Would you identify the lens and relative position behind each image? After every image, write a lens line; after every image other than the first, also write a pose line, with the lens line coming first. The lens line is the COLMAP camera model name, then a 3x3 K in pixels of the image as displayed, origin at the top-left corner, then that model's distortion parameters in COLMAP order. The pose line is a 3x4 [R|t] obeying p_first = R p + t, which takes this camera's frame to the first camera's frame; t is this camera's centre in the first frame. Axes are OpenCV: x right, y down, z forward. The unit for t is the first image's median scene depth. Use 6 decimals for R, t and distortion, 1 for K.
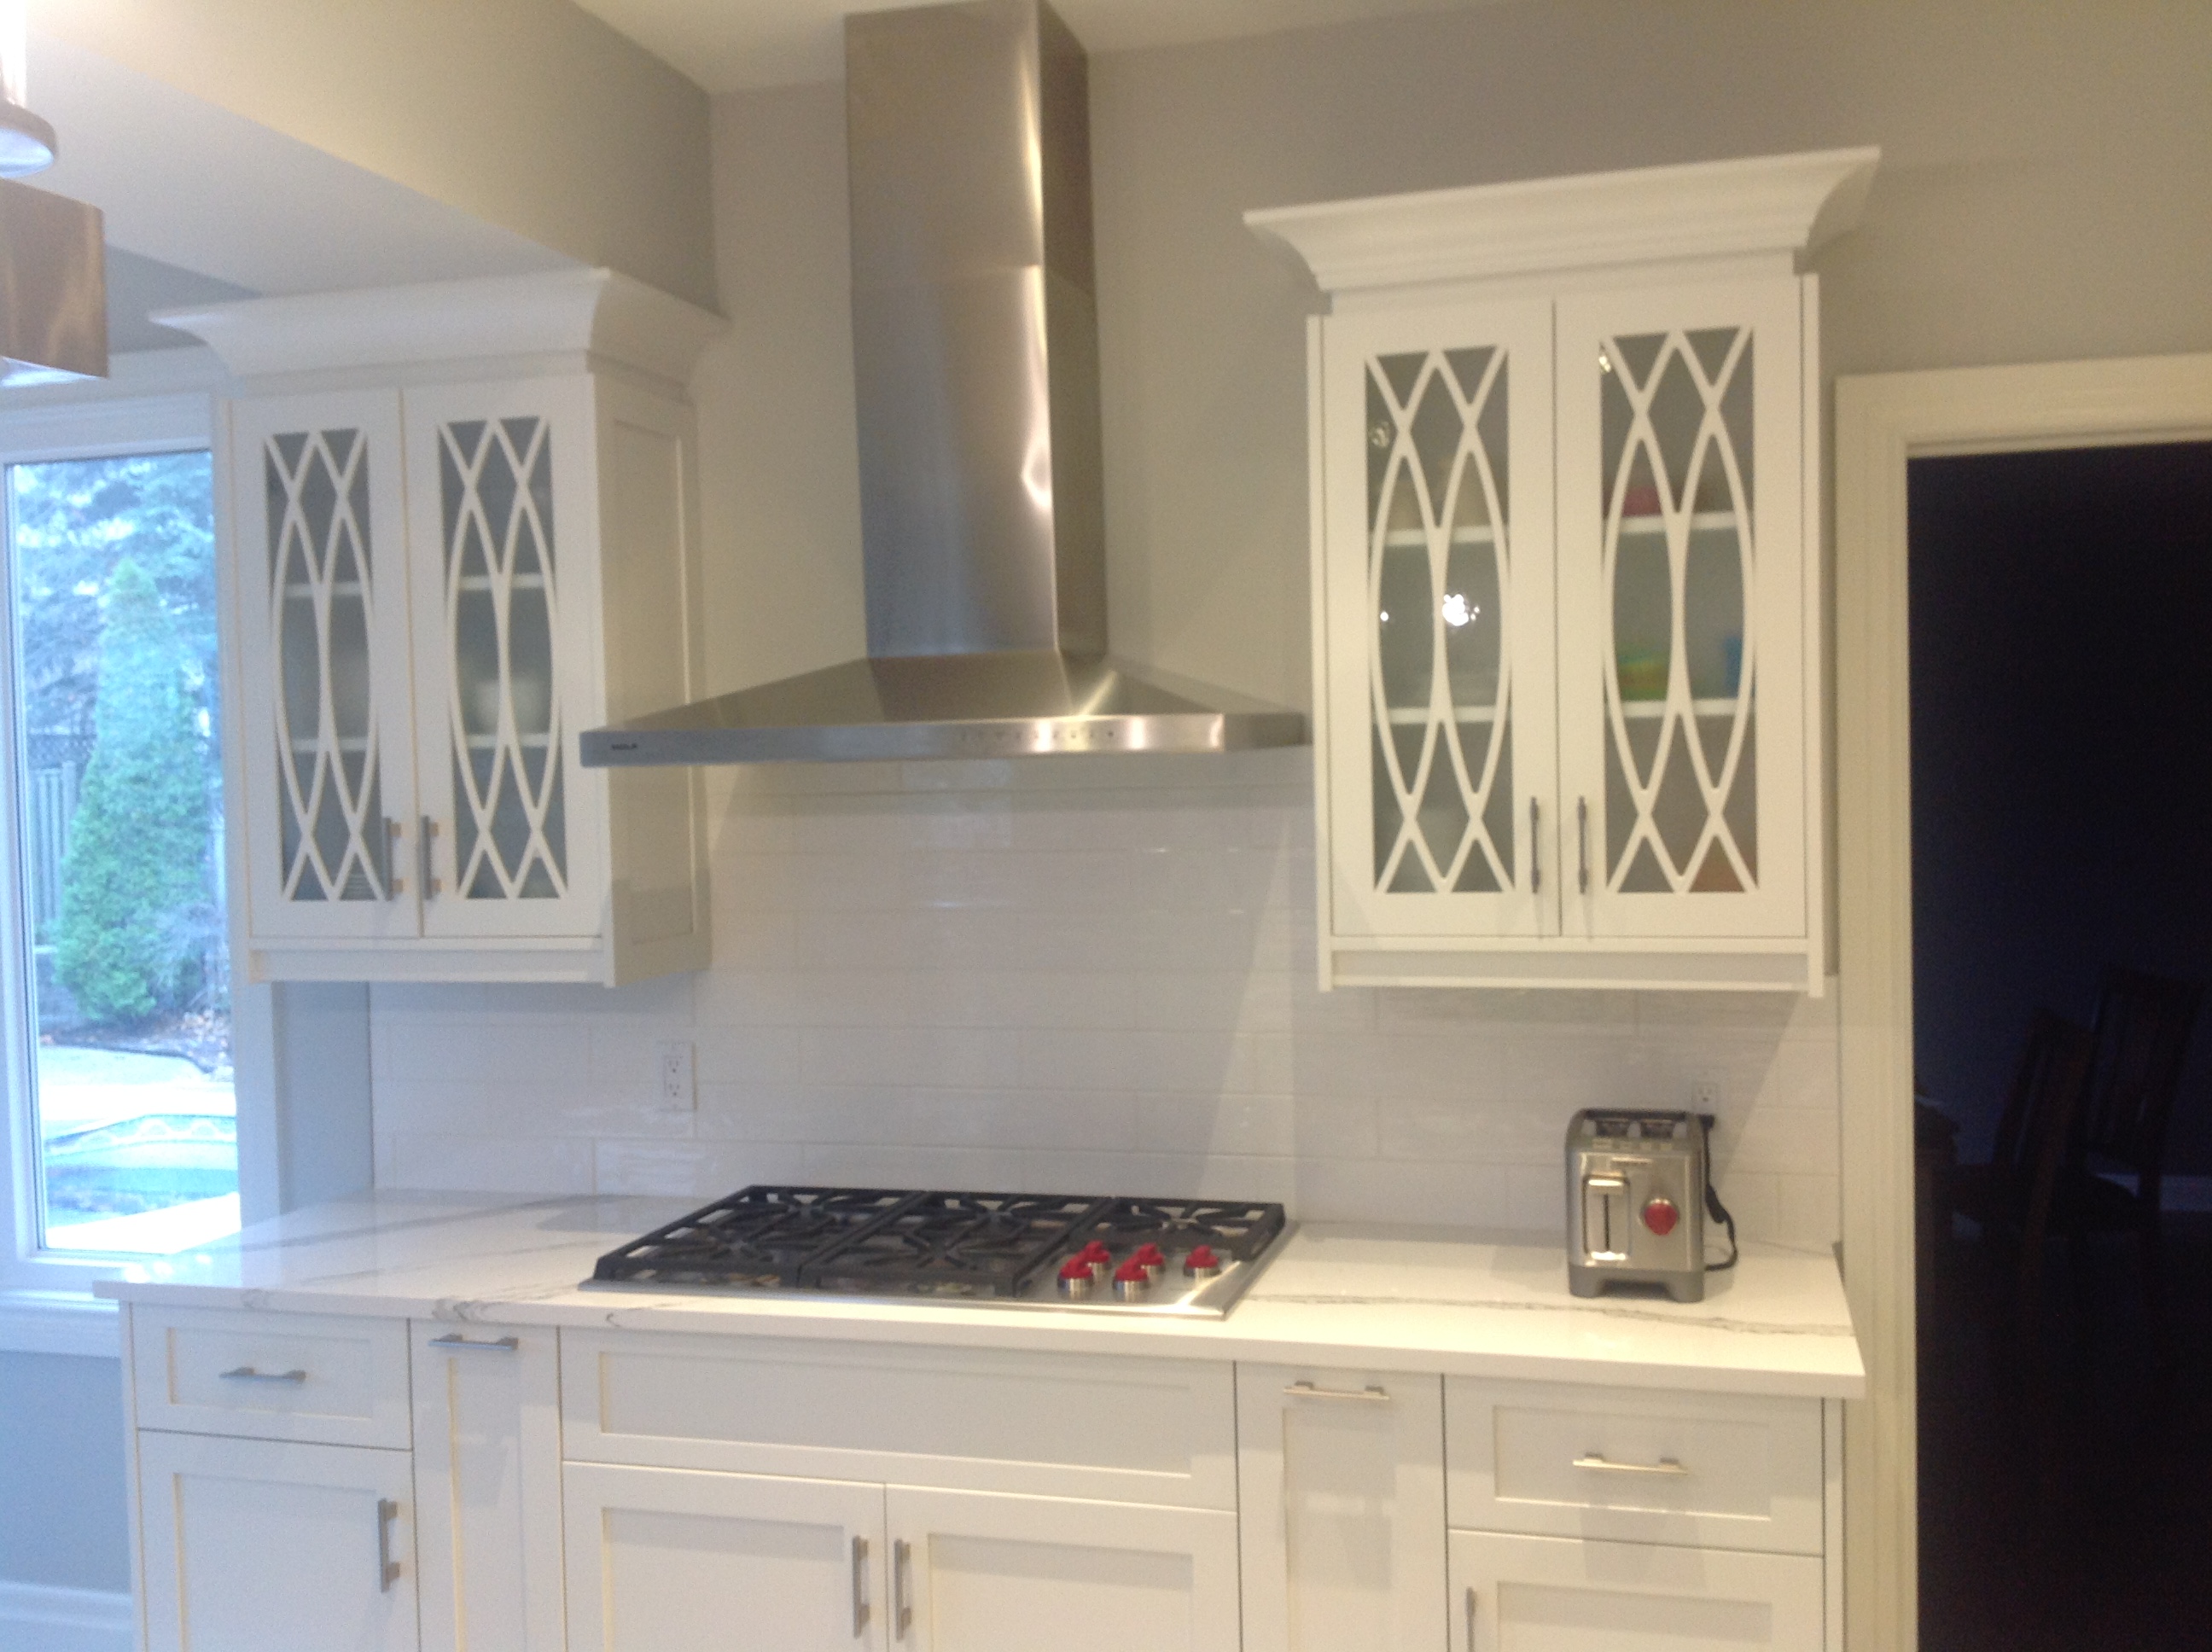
lens RADIAL K [[3431.4, 0, 1106.0], [0, 3431.4, 822.5], [0, 0, 1]] dist [0.169082, 0.000000]
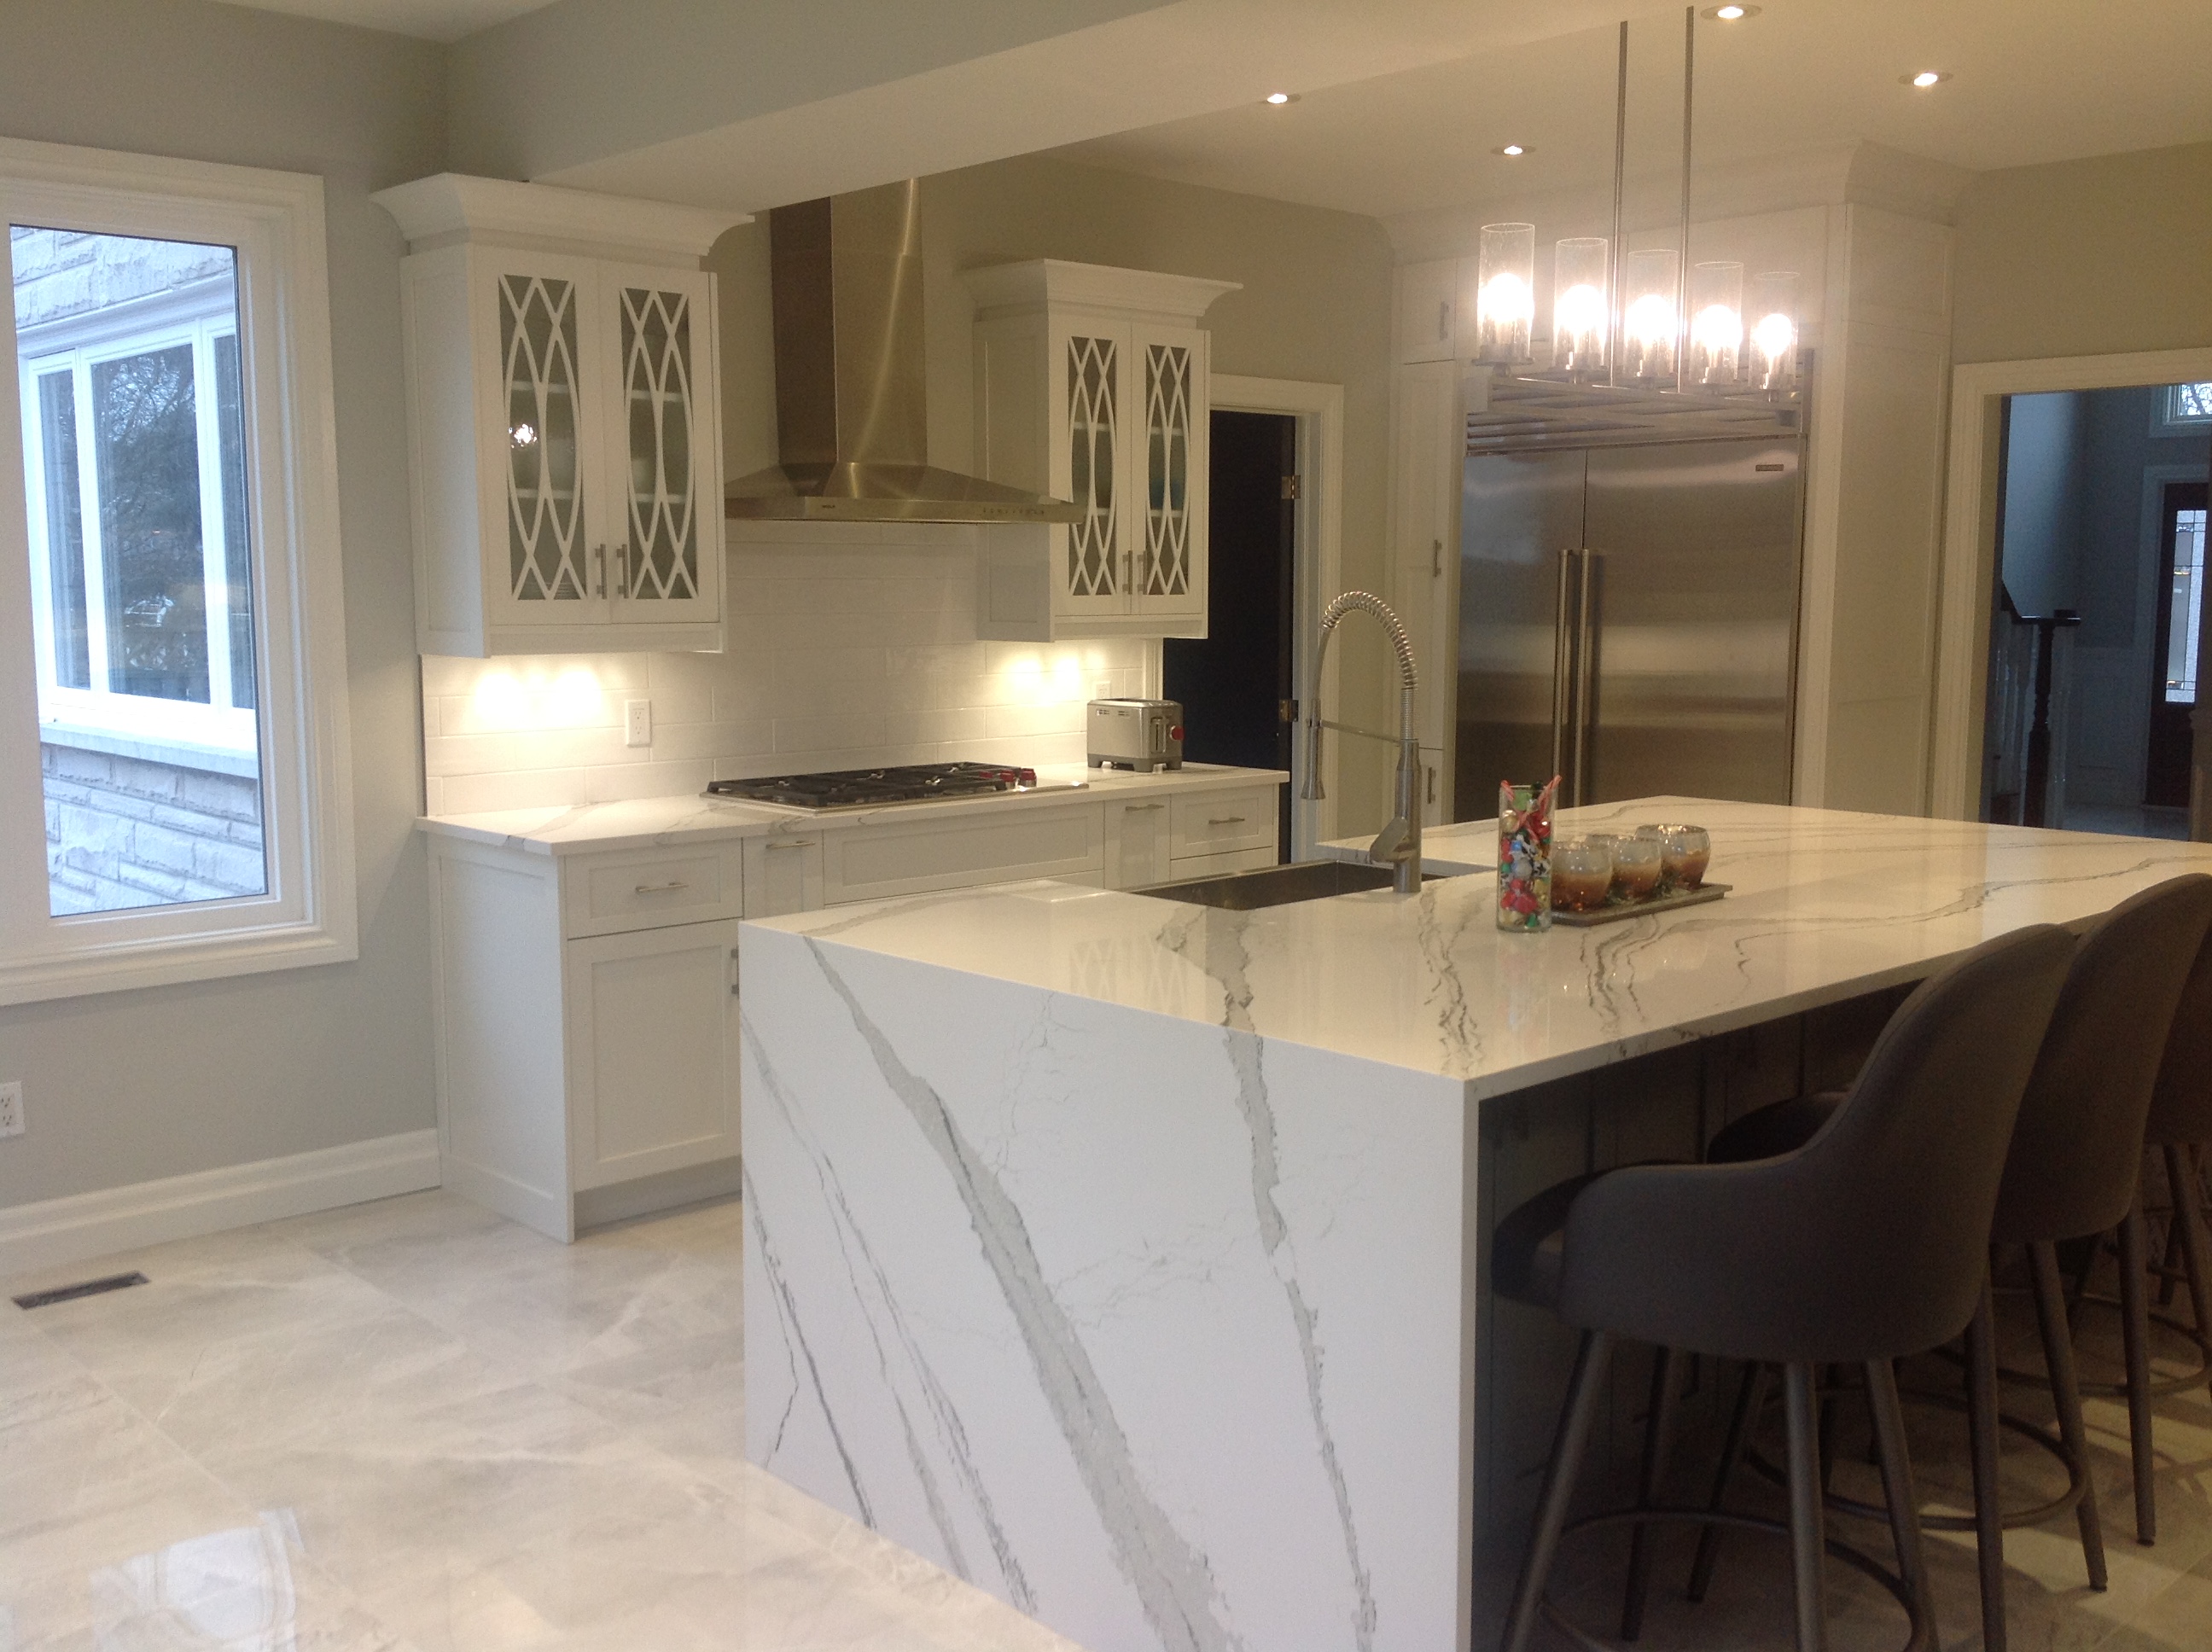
lens RADIAL K [[2087.3, 0, 1105.1], [0, 2087.3, 824.9], [0, 0, 1]] dist [-0.004158, 0.000000]
pose [[0.370516, -0.099553, 0.923475, -0.935253], [-0.013584, 0.993552, 0.112558, 0.013653], [-0.928727, -0.054249, 0.366775, 0.423340]]
